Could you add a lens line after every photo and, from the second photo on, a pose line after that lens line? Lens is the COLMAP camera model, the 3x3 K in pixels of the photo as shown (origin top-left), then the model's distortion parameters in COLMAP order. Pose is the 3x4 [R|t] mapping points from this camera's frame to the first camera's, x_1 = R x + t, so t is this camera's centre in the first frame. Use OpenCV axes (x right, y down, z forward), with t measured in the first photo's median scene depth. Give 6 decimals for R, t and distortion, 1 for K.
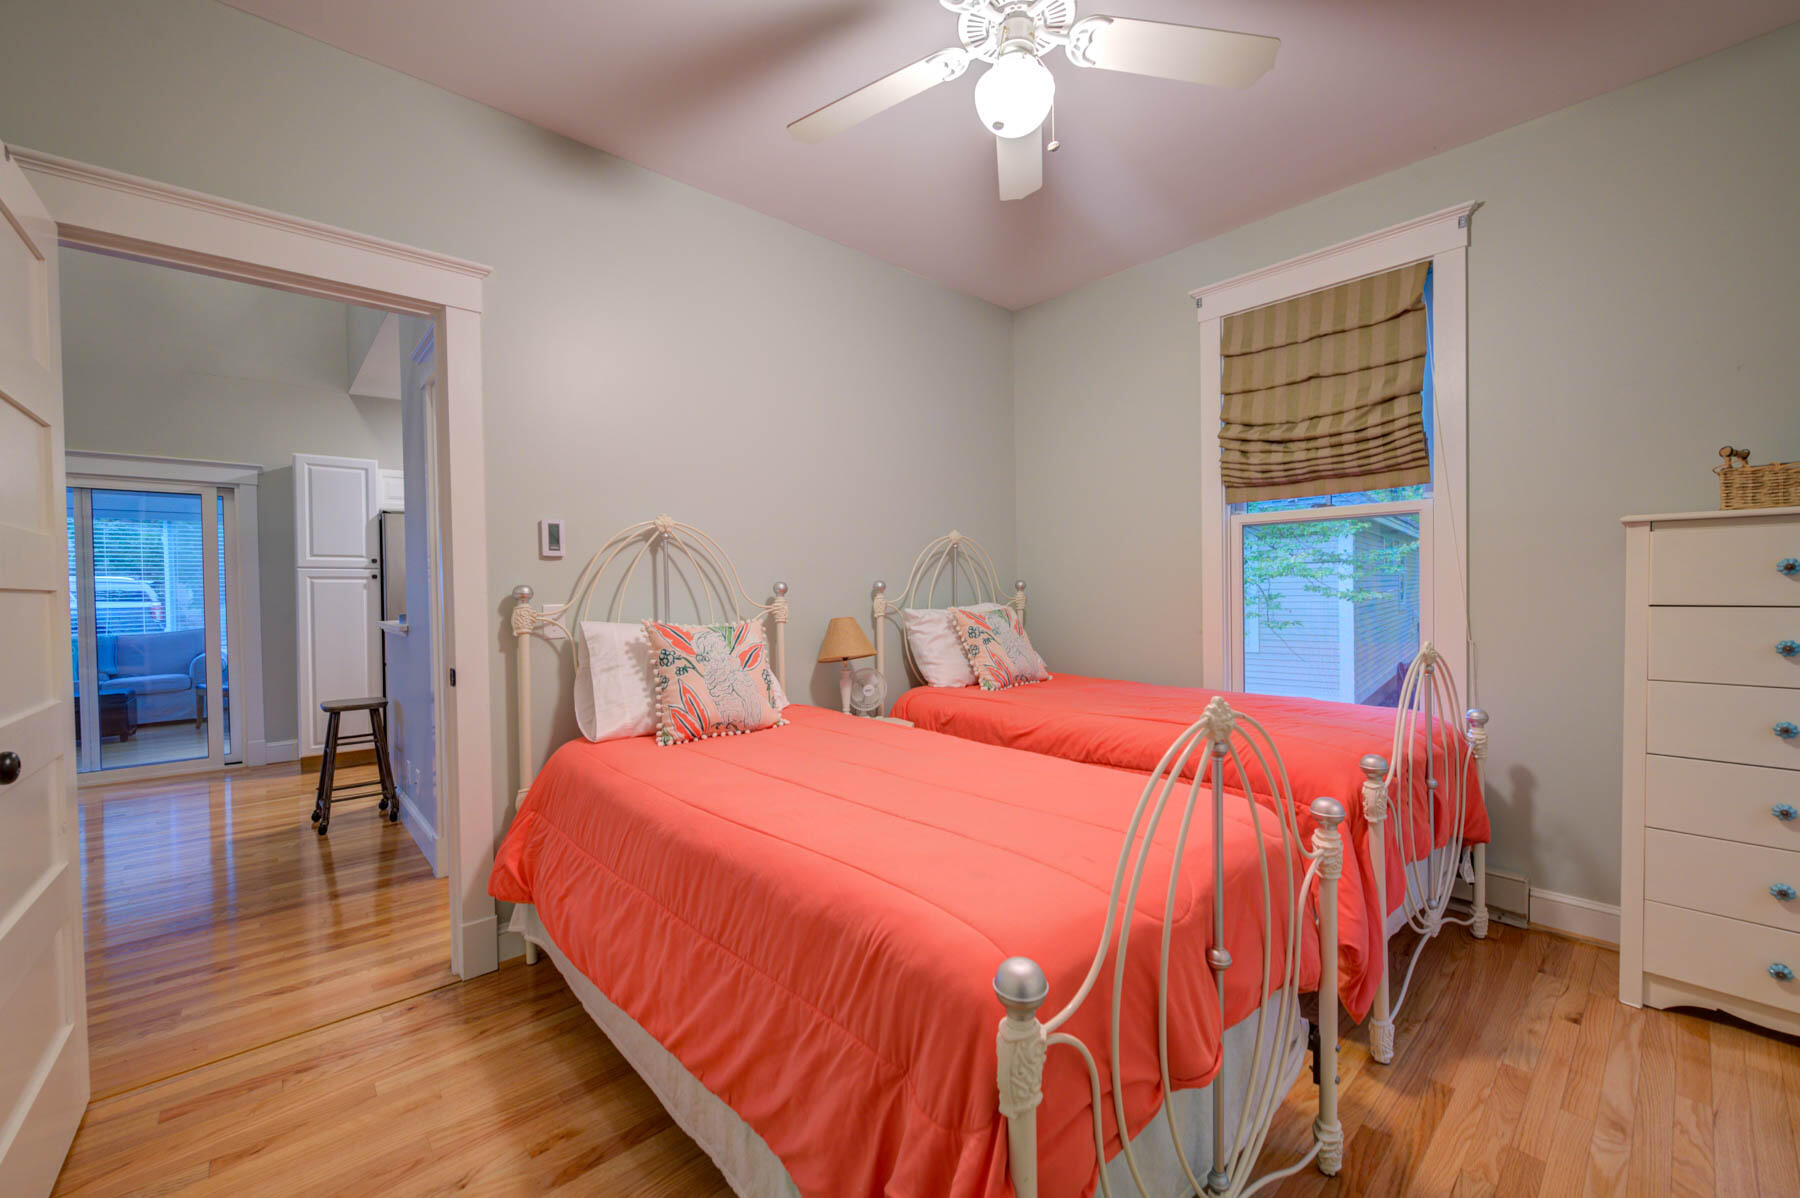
lens RADIAL K [[711.9, 0, 895.1], [0, 711.9, 597.3], [0, 0, 1]] dist [-0.000709, -0.002952]
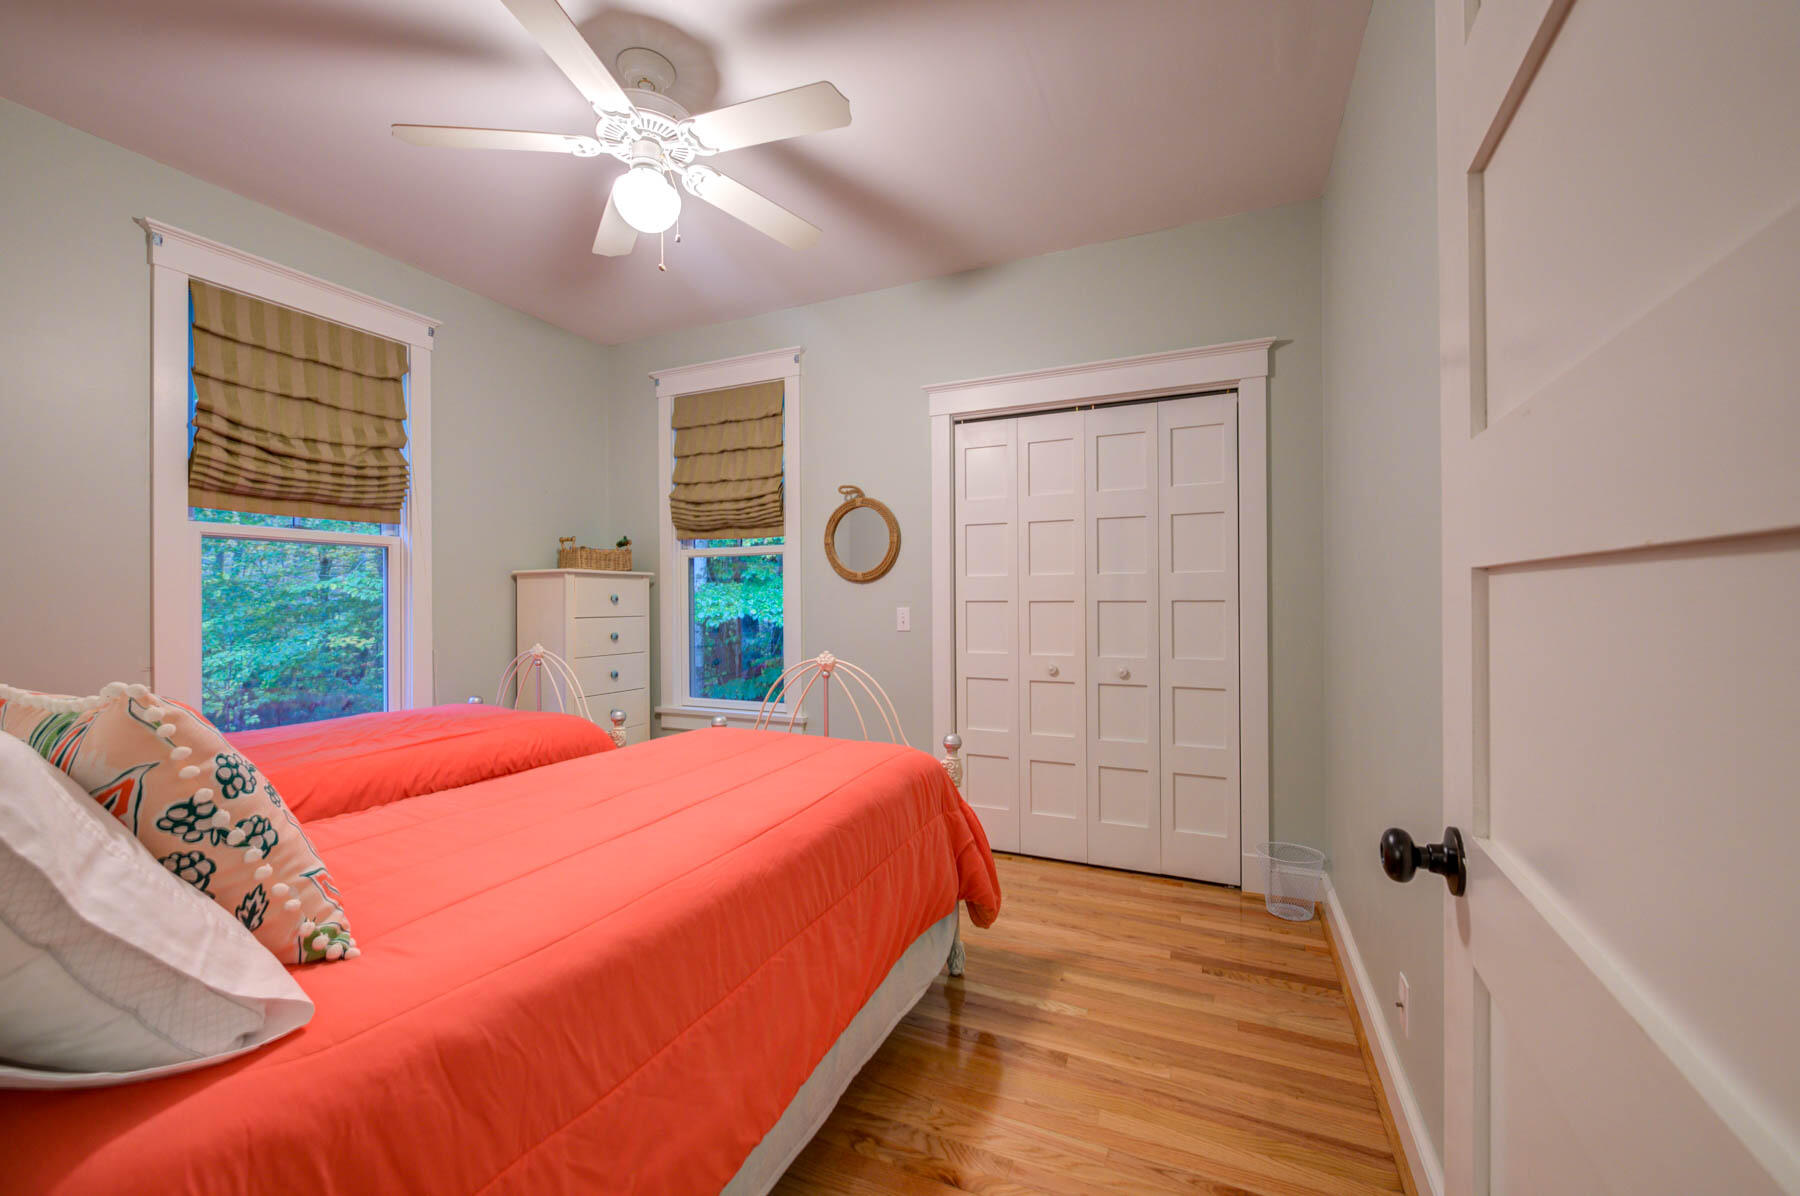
lens RADIAL K [[711.9, 0, 894.1], [0, 711.9, 598.8], [0, 0, 1]] dist [-0.000709, -0.002952]
pose [[-0.403728, 0.019053, 0.914681, -0.646148], [0.023828, 0.999663, -0.010306, 0.000184], [-0.914569, 0.017634, -0.404046, 0.652703]]
